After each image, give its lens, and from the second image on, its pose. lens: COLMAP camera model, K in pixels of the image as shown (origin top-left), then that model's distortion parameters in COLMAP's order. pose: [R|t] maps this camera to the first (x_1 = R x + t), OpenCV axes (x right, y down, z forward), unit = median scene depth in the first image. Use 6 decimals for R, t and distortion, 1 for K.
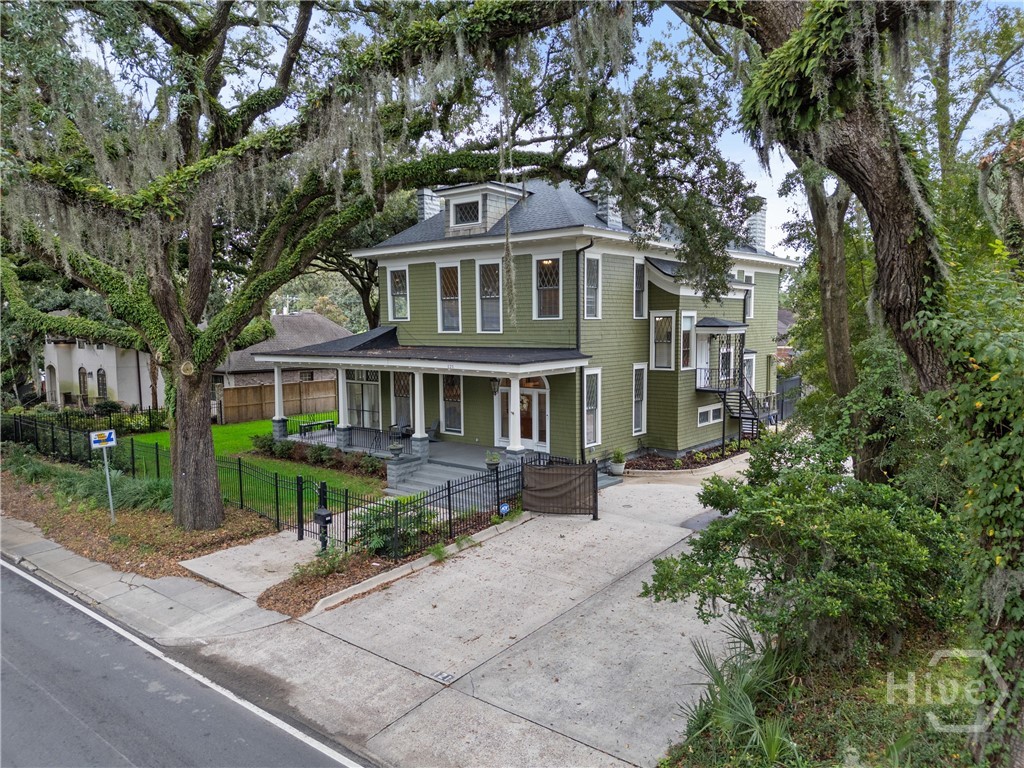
lens RADIAL K [[746.0, 0, 512.0], [0, 746.0, 384.0], [0, 0, 1]] dist [0.001880, -0.005237]
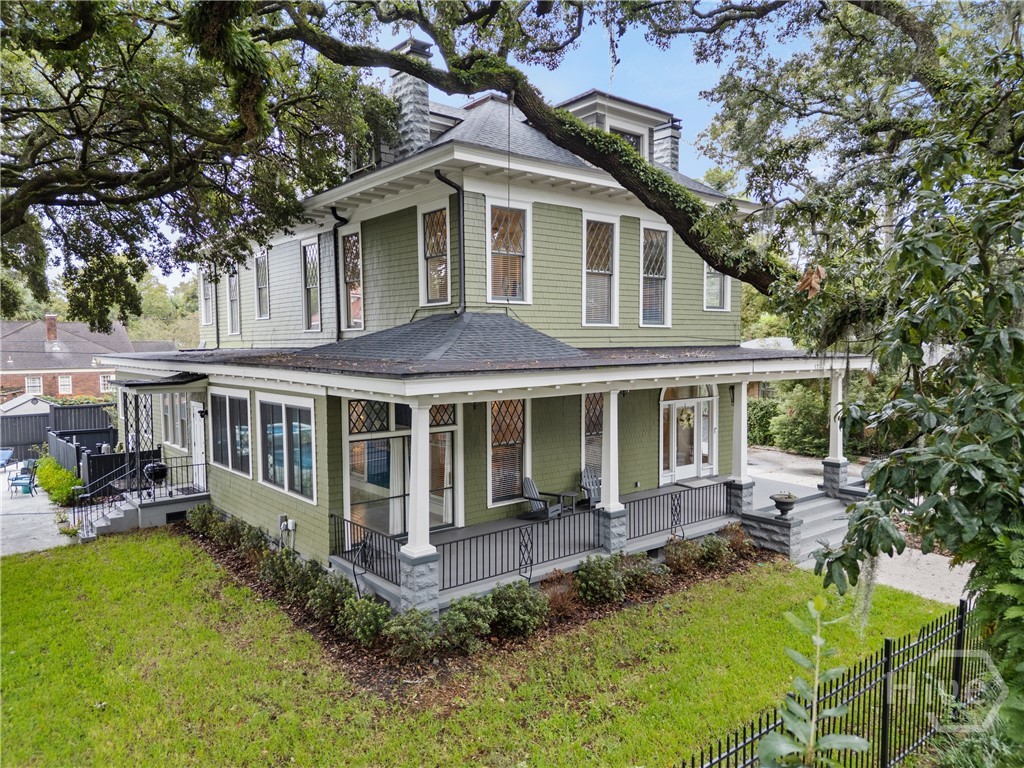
lens RADIAL K [[746.0, 0, 512.0], [0, 746.0, 384.0], [0, 0, 1]] dist [0.001880, -0.005237]
pose [[0.201331, -0.042808, 0.978587, -0.765243], [0.093017, 0.995365, 0.024405, -0.045289], [-0.975097, 0.086112, 0.204380, 1.013832]]
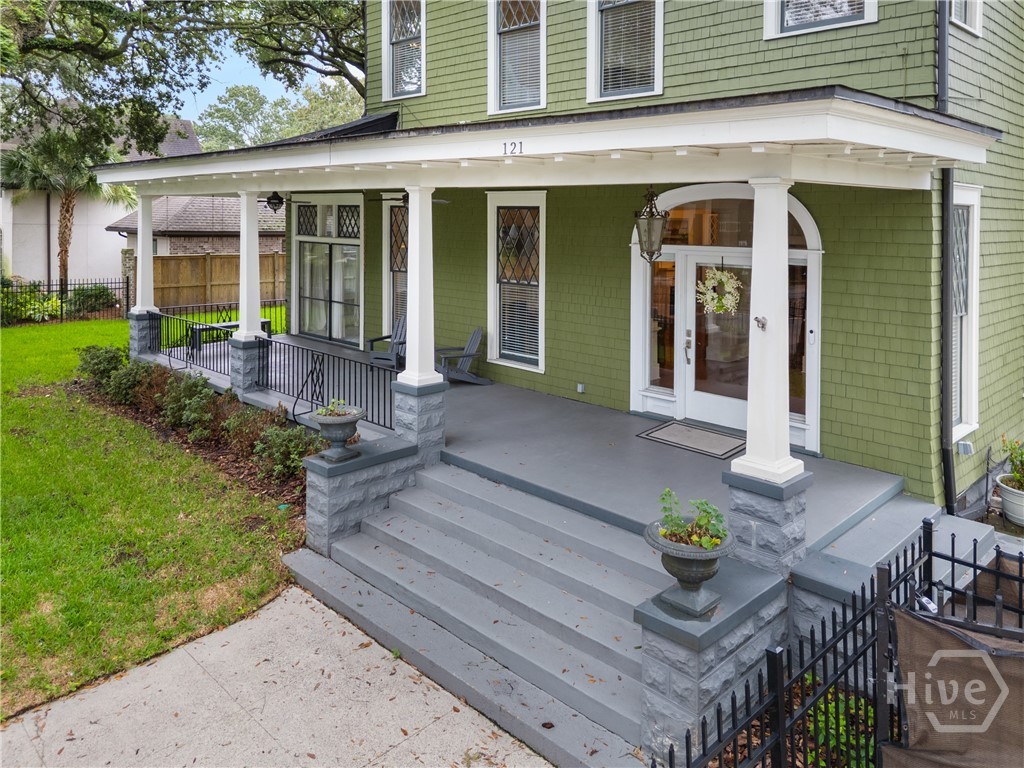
lens RADIAL K [[746.0, 0, 512.0], [0, 746.0, 384.0], [0, 0, 1]] dist [0.001880, -0.005237]
pose [[0.995544, 0.041360, -0.084741, -0.050416], [-0.029357, 0.989957, 0.138289, 0.022812], [0.089610, -0.135185, 0.986760, 0.638745]]
